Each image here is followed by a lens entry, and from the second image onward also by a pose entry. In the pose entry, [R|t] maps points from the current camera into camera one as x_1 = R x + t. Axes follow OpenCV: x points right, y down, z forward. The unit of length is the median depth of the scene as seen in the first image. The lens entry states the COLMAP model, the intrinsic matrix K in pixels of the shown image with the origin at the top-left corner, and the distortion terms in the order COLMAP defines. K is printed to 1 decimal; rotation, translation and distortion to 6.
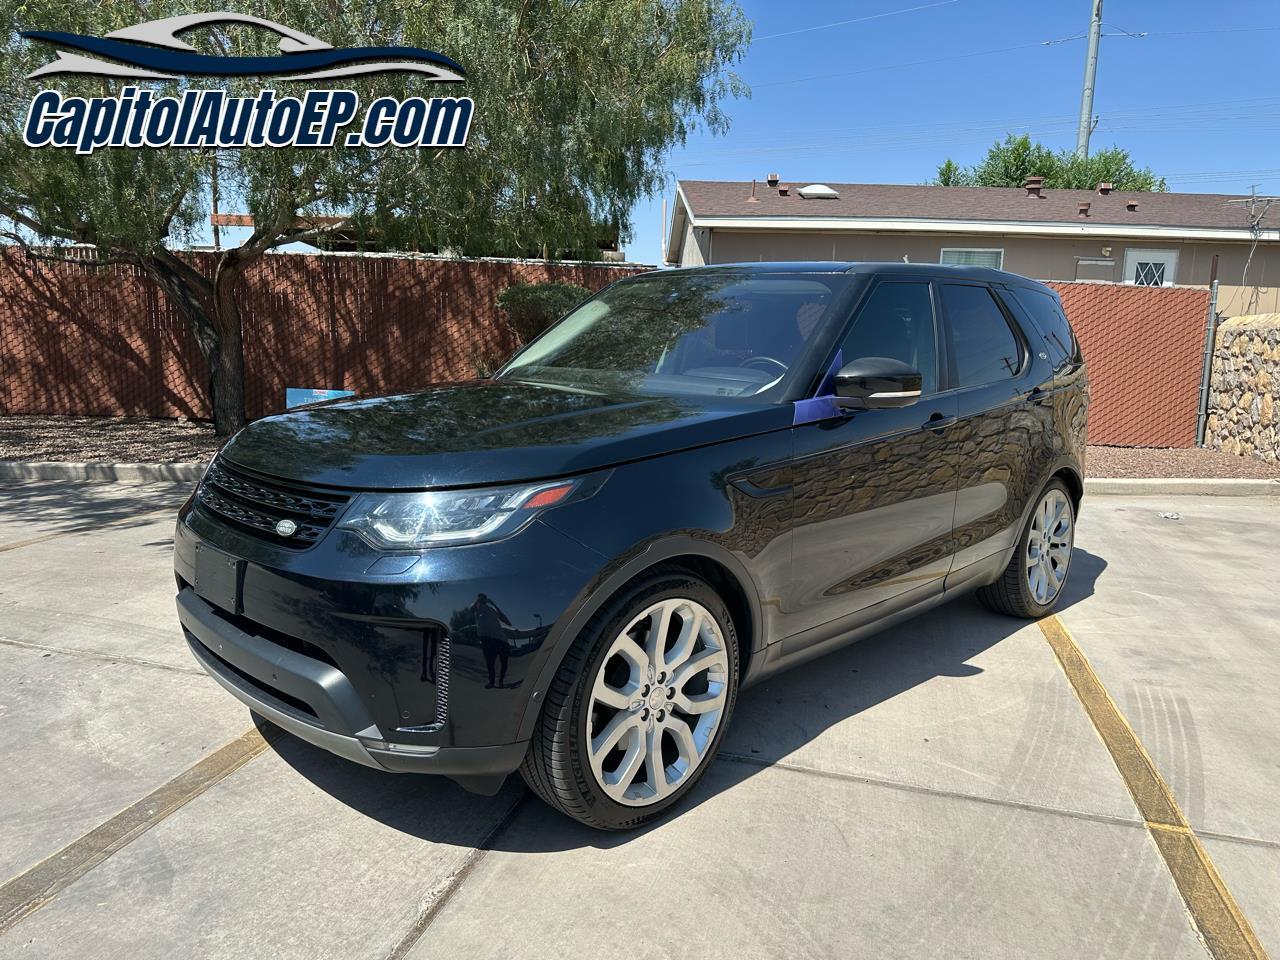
lens RADIAL K [[929.7, 0, 640.9], [0, 929.7, 480.8], [0, 0, 1]] dist [0.009553, -0.021252]
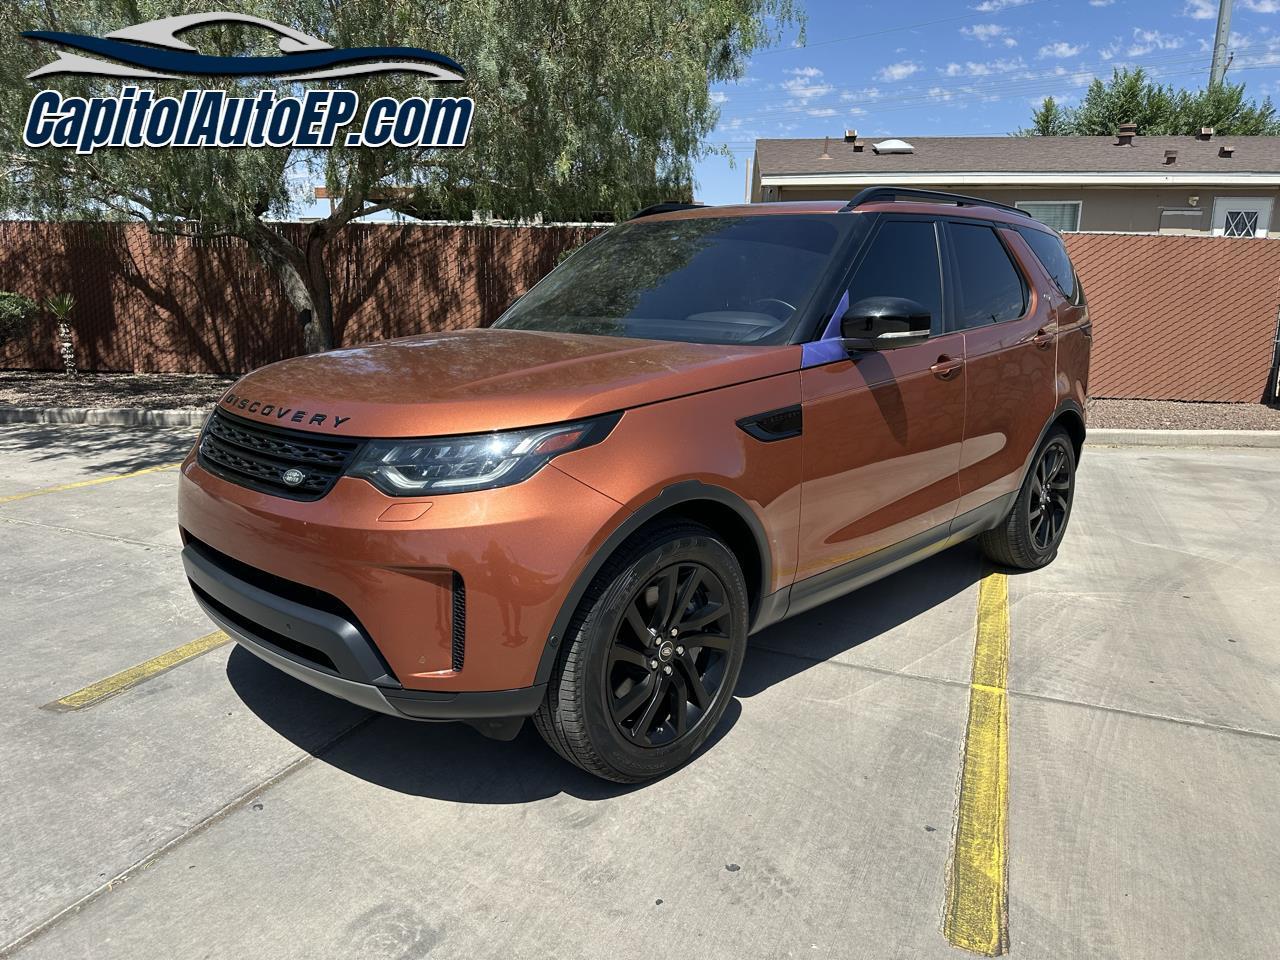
lens RADIAL K [[929.7, 0, 628.4], [0, 929.7, 490.7], [0, 0, 1]] dist [0.009553, -0.021252]
pose [[0.991562, 0.013758, -0.128899, 0.072594], [-0.007419, 0.998745, 0.049530, 0.016578], [0.129419, -0.048156, 0.990420, -0.071078]]
